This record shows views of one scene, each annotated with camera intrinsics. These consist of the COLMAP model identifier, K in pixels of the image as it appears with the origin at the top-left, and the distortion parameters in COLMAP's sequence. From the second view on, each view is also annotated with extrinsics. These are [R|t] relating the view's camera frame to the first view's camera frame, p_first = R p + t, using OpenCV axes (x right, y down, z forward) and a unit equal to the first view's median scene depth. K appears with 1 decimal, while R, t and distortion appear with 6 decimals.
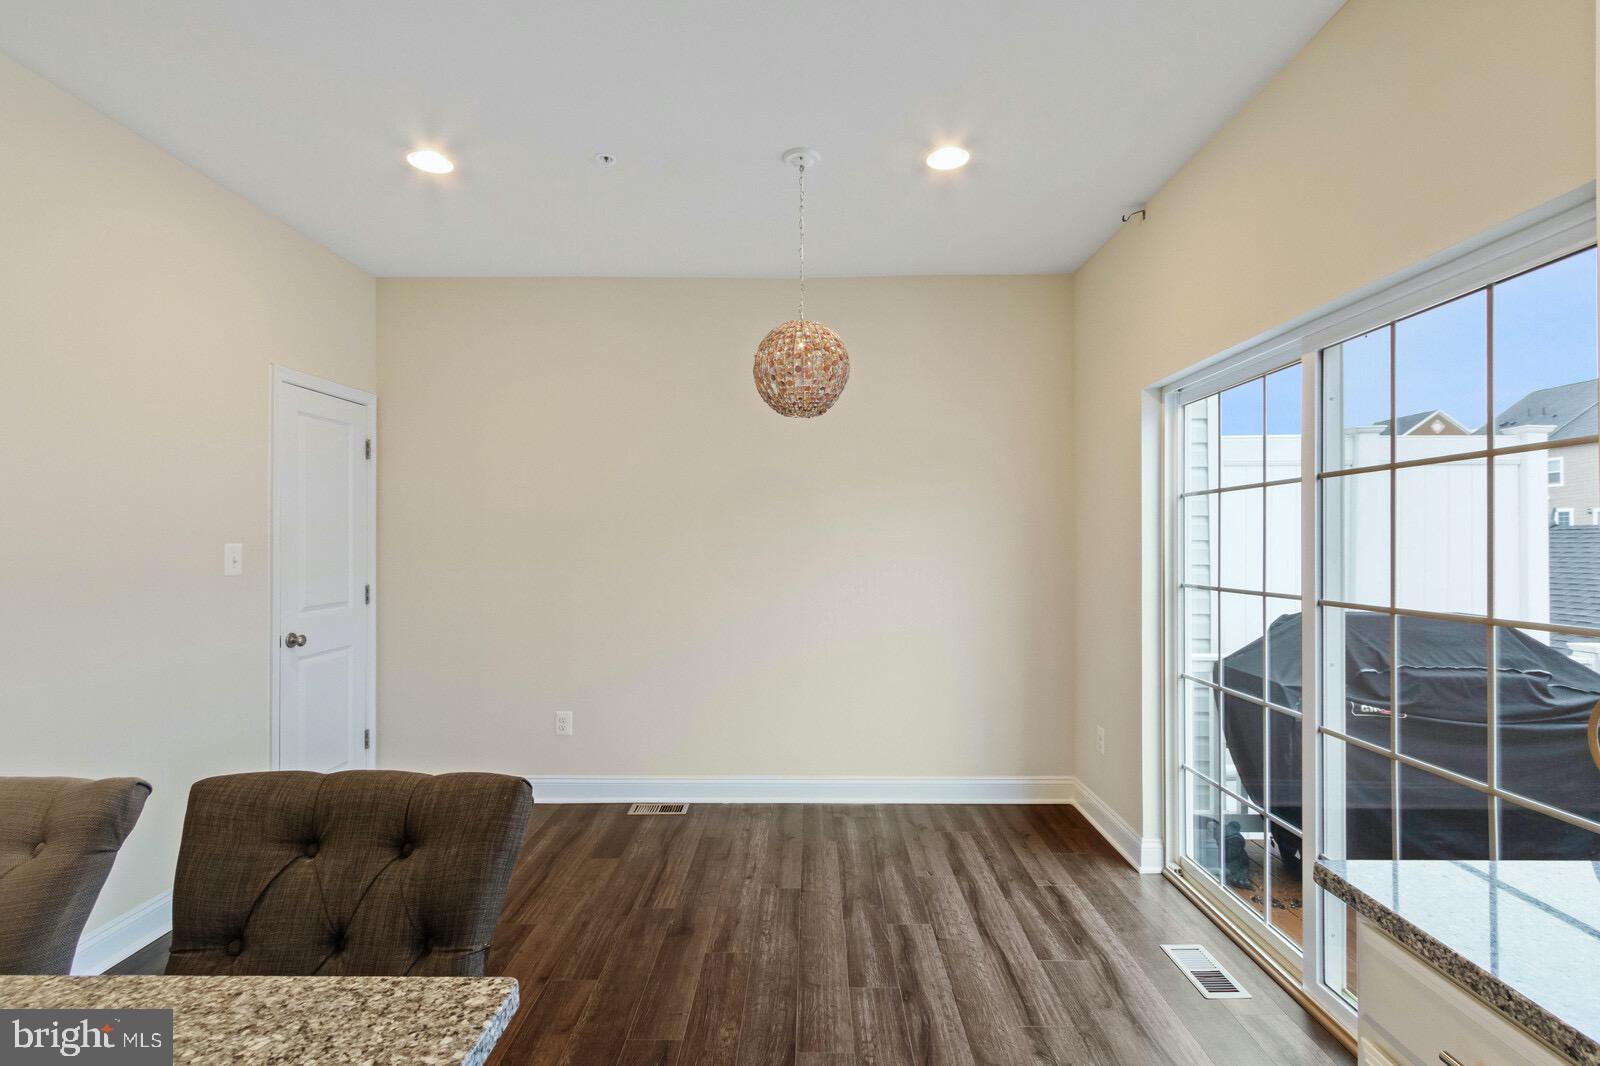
lens RADIAL K [[741.5, 0, 806.5], [0, 741.5, 537.2], [0, 0, 1]] dist [0.002465, -0.000344]
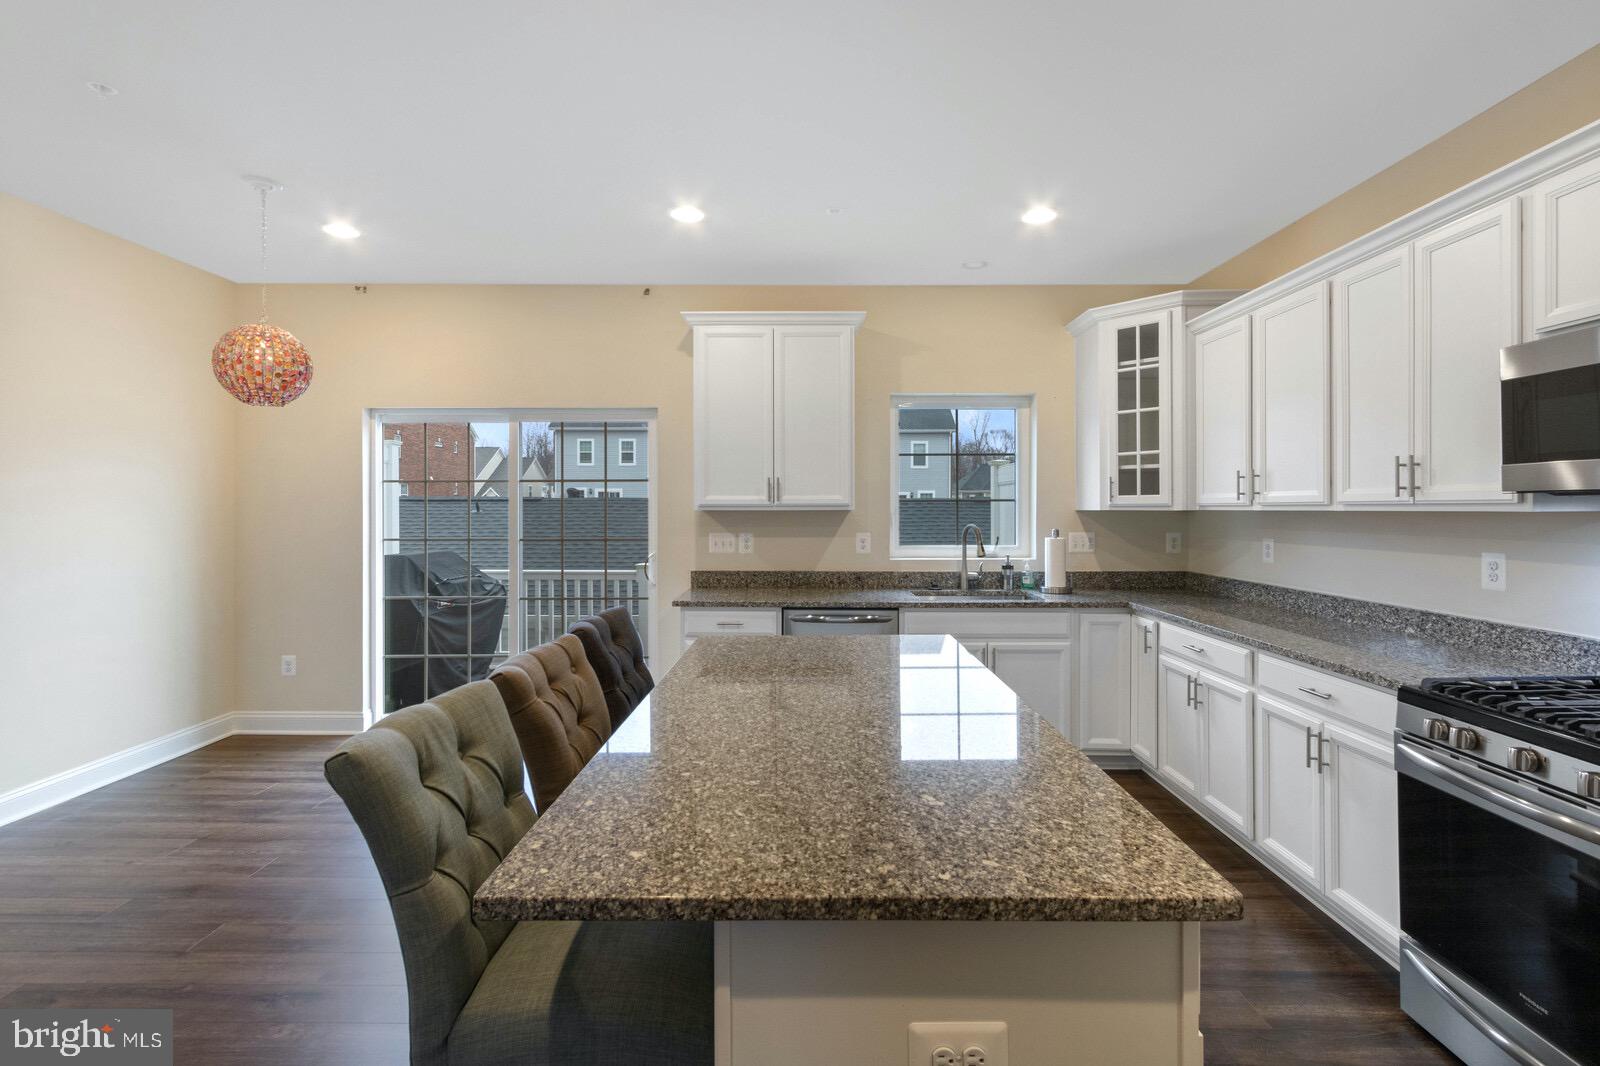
lens RADIAL K [[737.9, 0, 800.9], [0, 737.9, 511.4], [0, 0, 1]] dist [0.007765, -0.000164]
pose [[0.006635, -0.002402, 0.999975, -0.942841], [-0.005988, 0.999979, 0.002442, -0.003089], [-0.999960, -0.006004, 0.006621, 0.117276]]
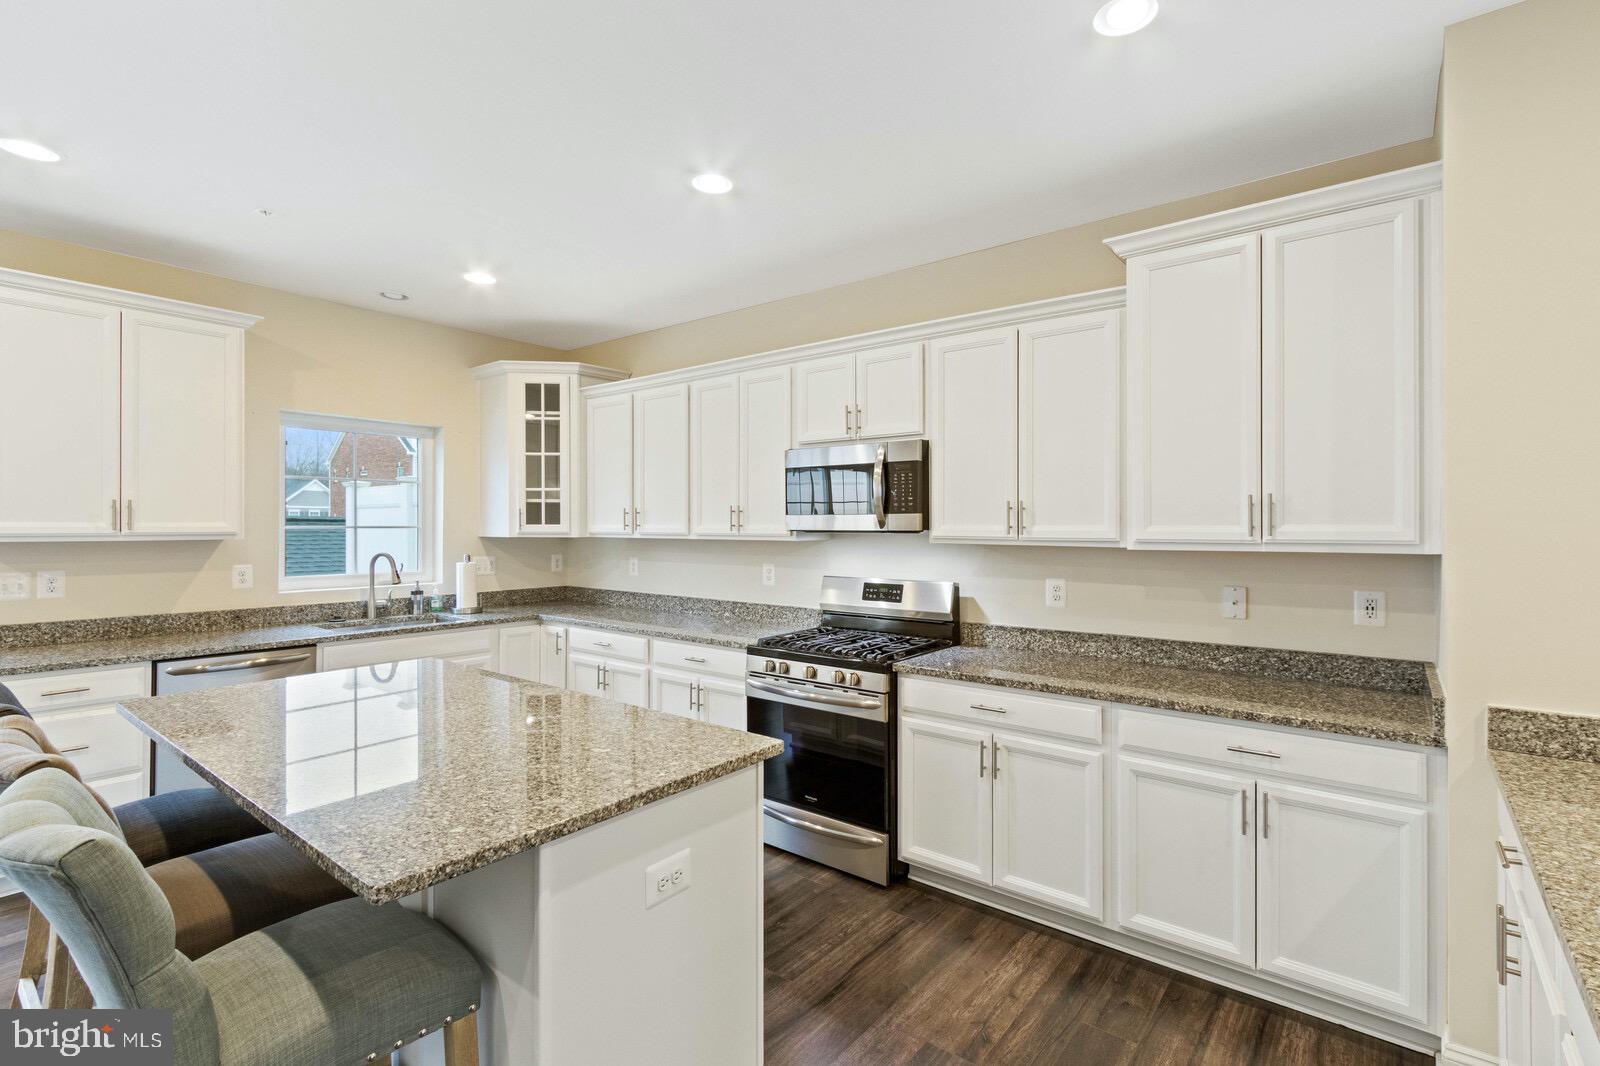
lens RADIAL K [[738.7, 0, 802.8], [0, 738.7, 524.3], [0, 0, 1]] dist [0.009404, -0.000614]
pose [[-0.782265, 0.000998, 0.622944, -1.028459], [-0.005843, 0.999943, -0.008939, -0.020346], [-0.622918, -0.010633, -0.782215, 0.385003]]
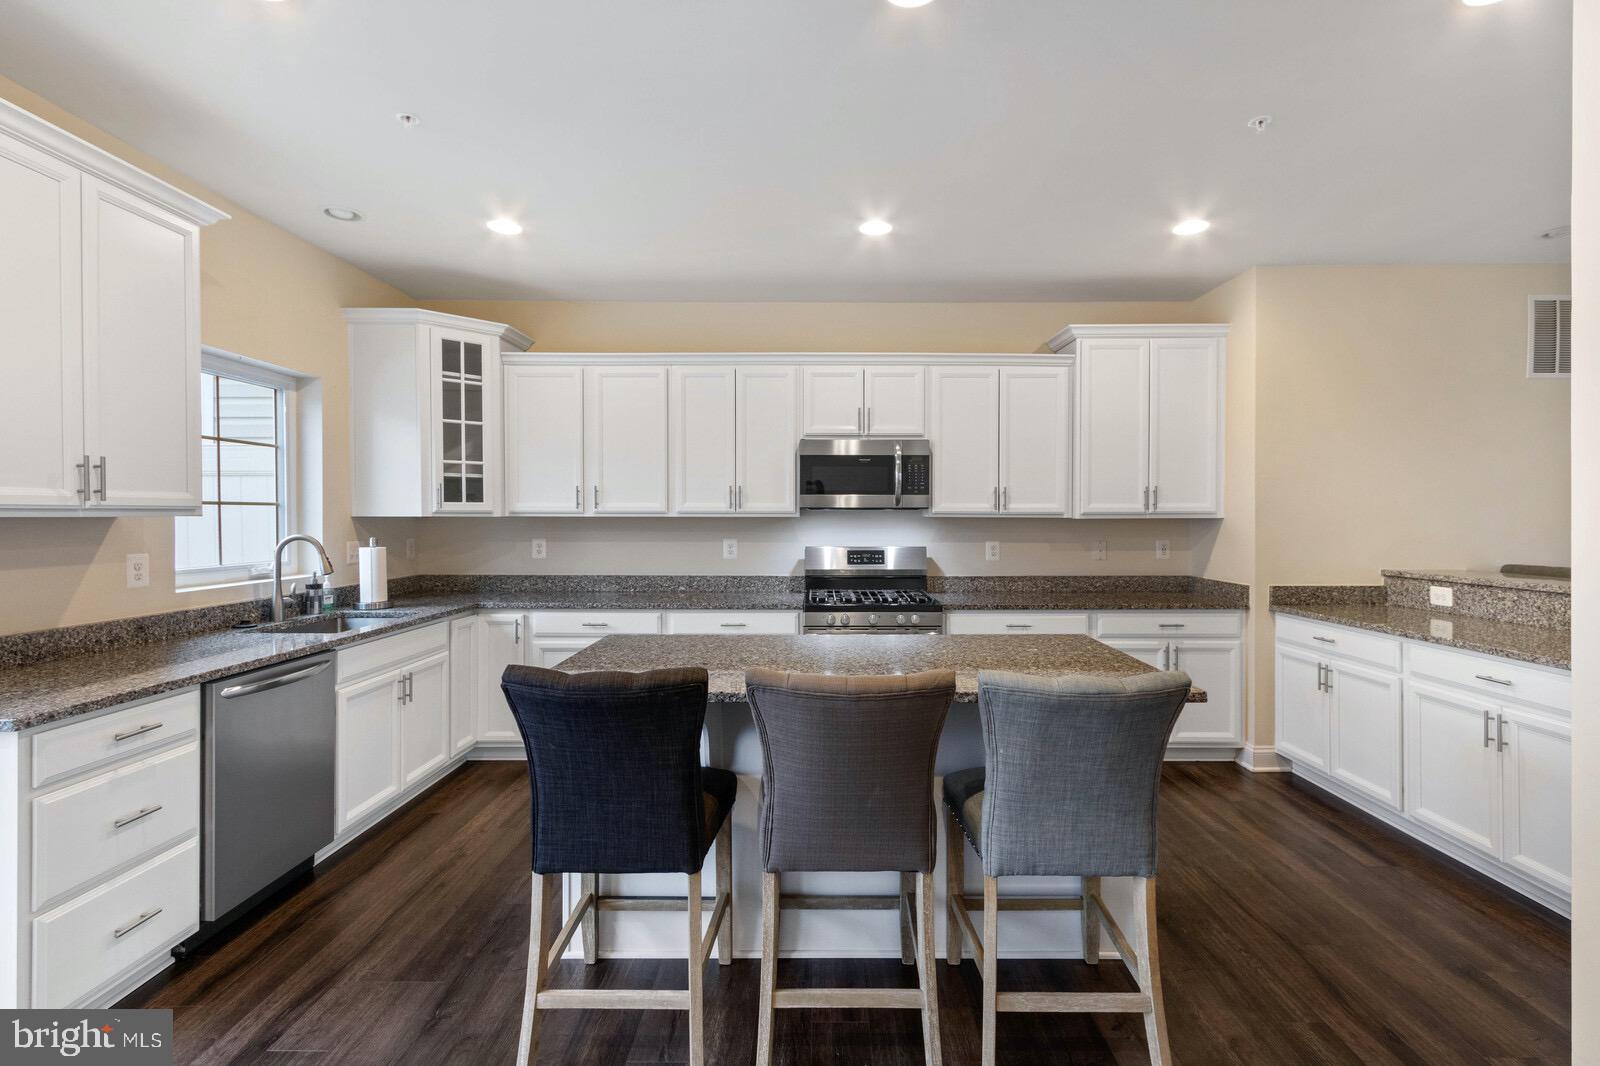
lens RADIAL K [[752.2, 0, 808.2], [0, 752.2, 524.1], [0, 0, 1]] dist [0.006147, -0.000238]
pose [[-0.999974, -0.000539, 0.007198, -0.343337], [-0.000506, 0.999989, 0.004678, 0.001200], [-0.007201, 0.004675, -0.999963, 0.859761]]
